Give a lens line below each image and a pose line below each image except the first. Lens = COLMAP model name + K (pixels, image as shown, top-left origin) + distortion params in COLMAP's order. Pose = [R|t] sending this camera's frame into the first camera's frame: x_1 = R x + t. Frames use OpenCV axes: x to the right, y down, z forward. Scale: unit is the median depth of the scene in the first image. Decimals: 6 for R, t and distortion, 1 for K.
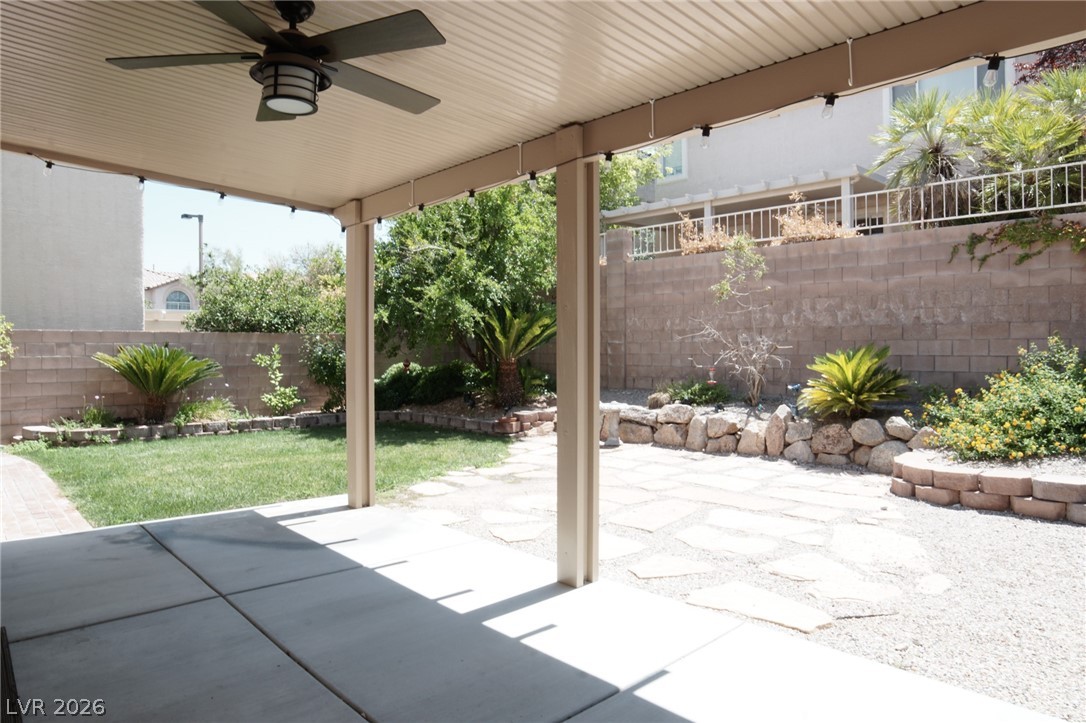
lens RADIAL K [[678.1, 0, 537.5], [0, 678.1, 362.3], [0, 0, 1]] dist [-0.113590, 0.049230]
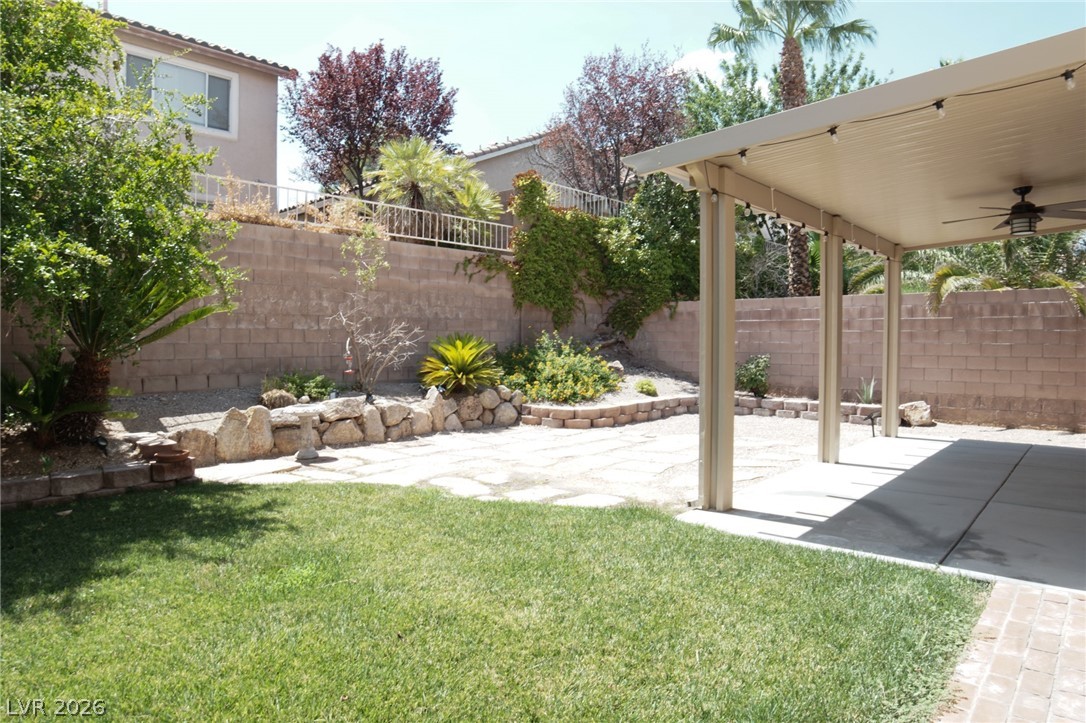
lens RADIAL K [[678.1, 0, 537.5], [0, 678.1, 362.3], [0, 0, 1]] dist [-0.113590, 0.049230]
pose [[-0.081977, -0.030311, 0.996173, -0.788810], [0.020205, 0.999281, 0.032068, -0.009652], [-0.996429, 0.022757, -0.081306, 0.911717]]
